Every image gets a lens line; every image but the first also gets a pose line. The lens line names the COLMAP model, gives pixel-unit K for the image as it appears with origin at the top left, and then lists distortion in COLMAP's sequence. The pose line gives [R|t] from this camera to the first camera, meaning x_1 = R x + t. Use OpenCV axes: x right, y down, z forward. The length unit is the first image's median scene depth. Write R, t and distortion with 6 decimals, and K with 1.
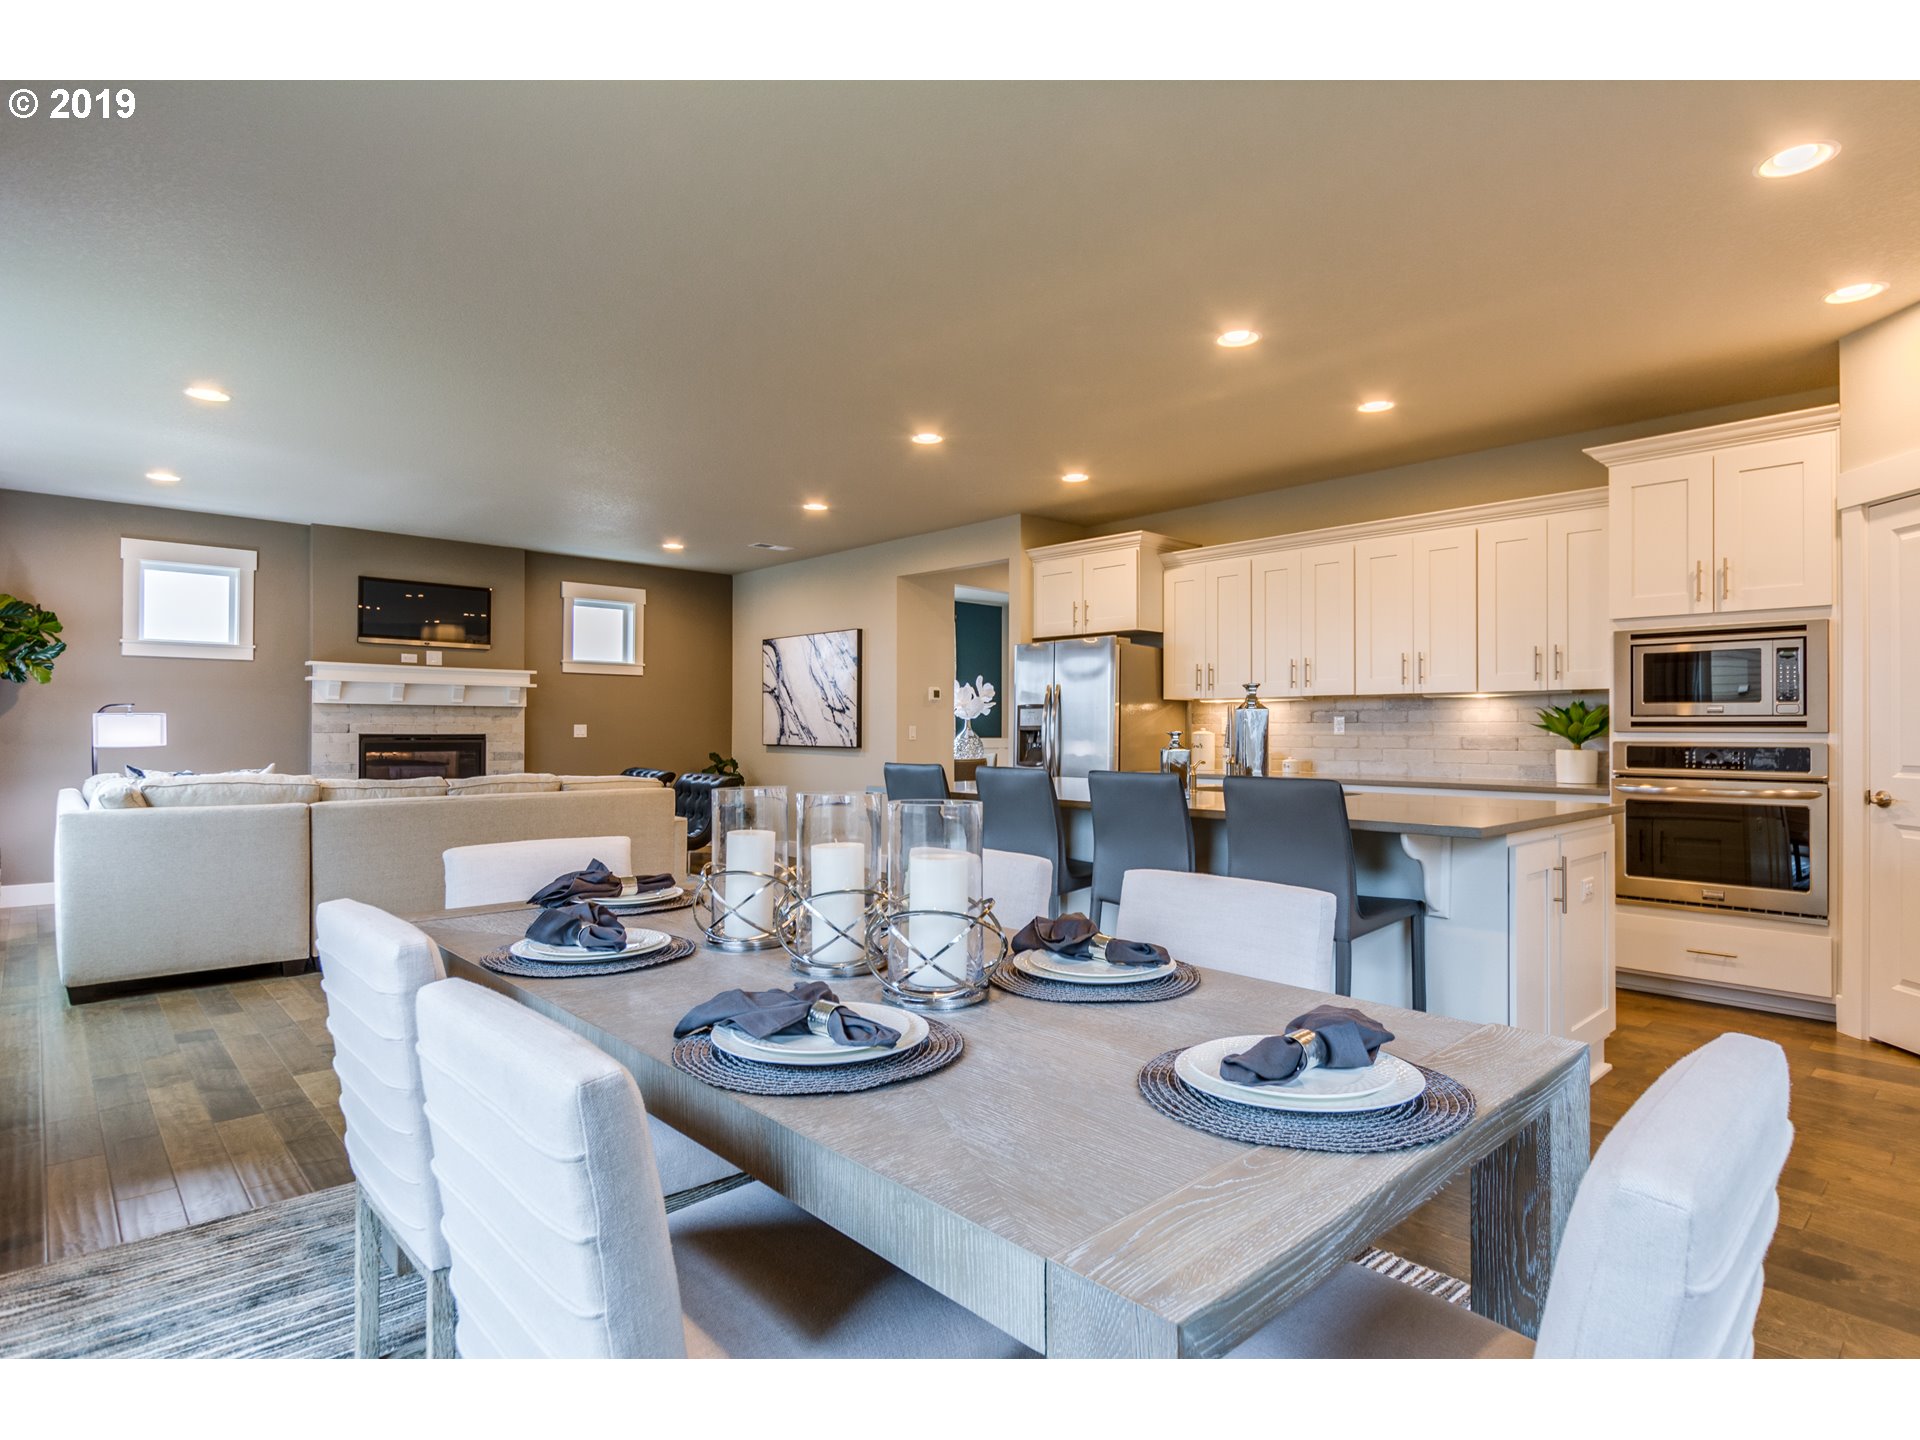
lens RADIAL K [[1020.6, 0, 948.4], [0, 1020.6, 716.2], [0, 0, 1]] dist [-0.012132, 0.004930]
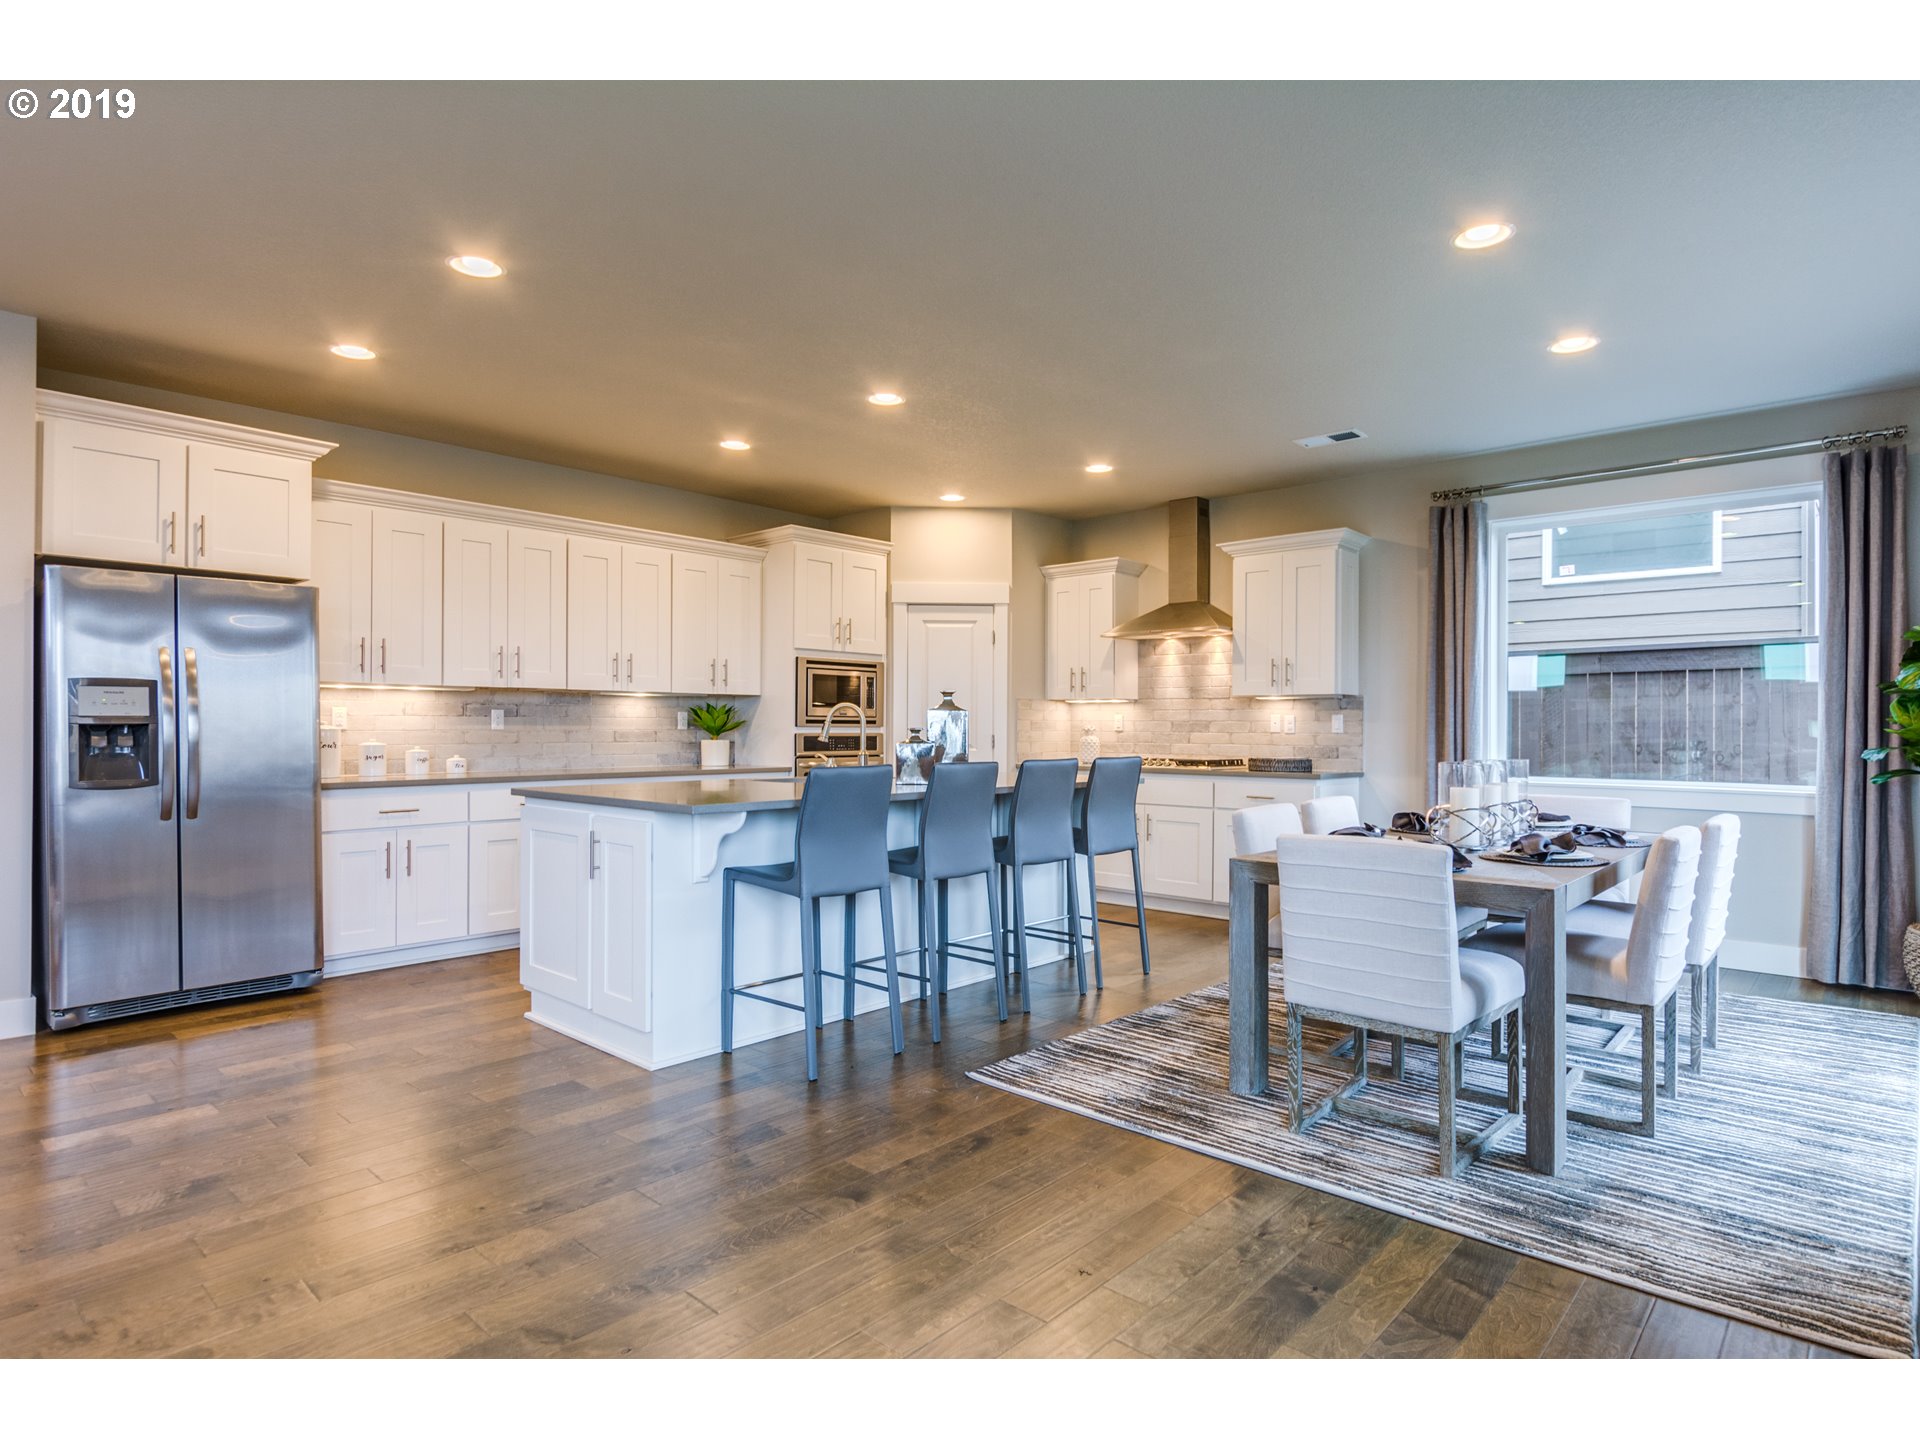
lens RADIAL K [[1020.6, 0, 966.4], [0, 1020.6, 732.9], [0, 0, 1]] dist [-0.012132, 0.004930]
pose [[-0.089479, -0.010319, 0.995935, -0.597996], [-0.018745, 0.999787, 0.008675, 0.005248], [-0.995812, -0.017893, -0.089654, 0.664581]]
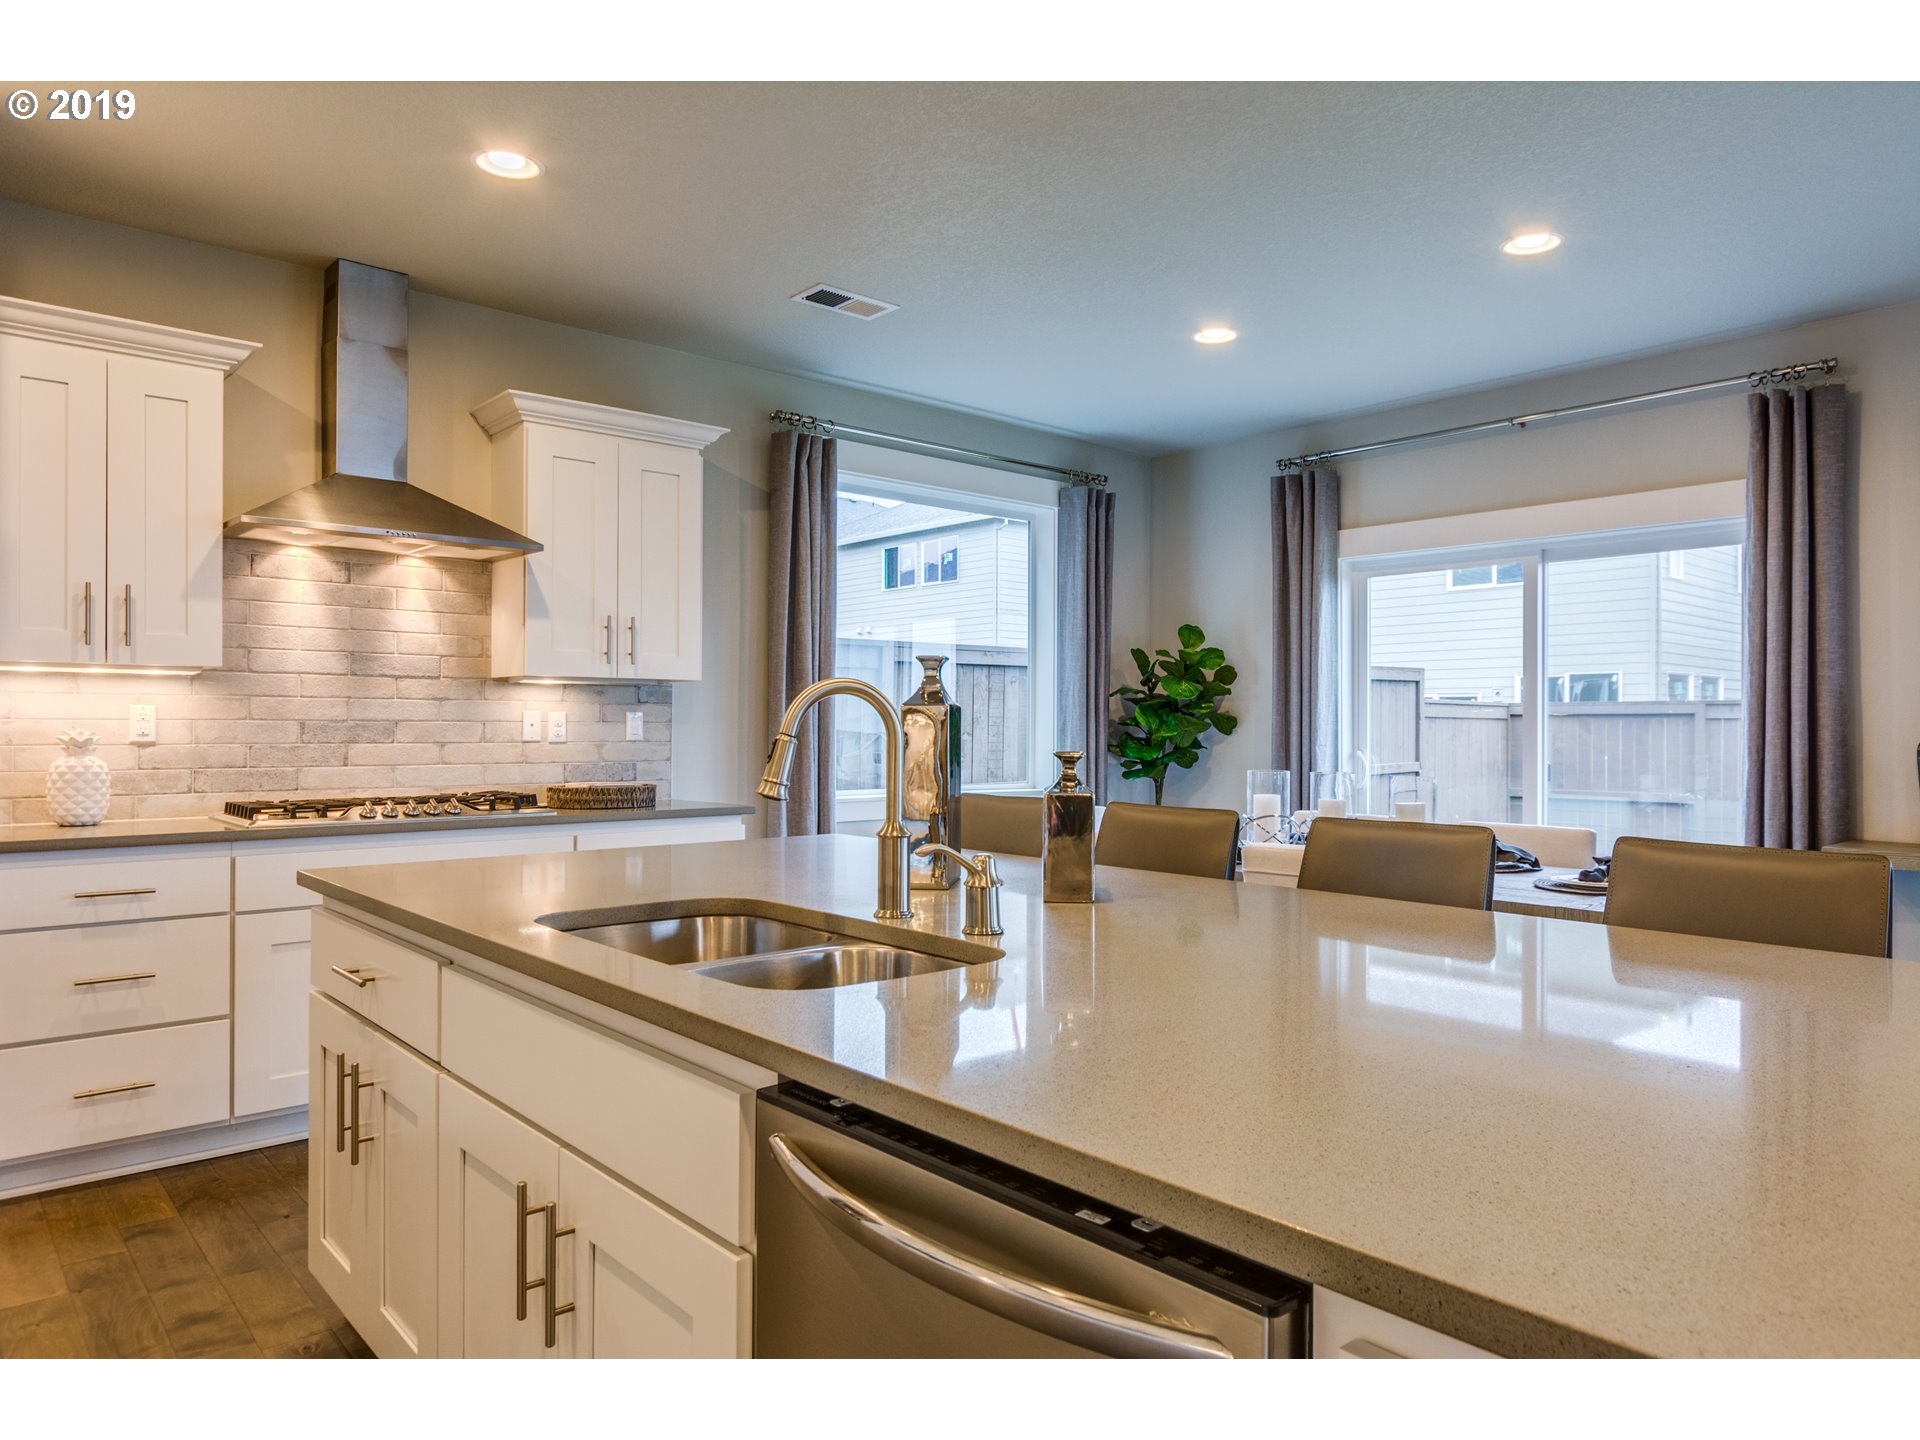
lens RADIAL K [[1219.9, 0, 976.7], [0, 1219.9, 720.1], [0, 0, 1]] dist [0.005916, 0.000582]
pose [[-0.999656, -0.010506, 0.024043, 0.158529], [-0.010819, 0.999858, -0.012916, 0.001662], [-0.023904, -0.013171, -0.999627, 0.977861]]
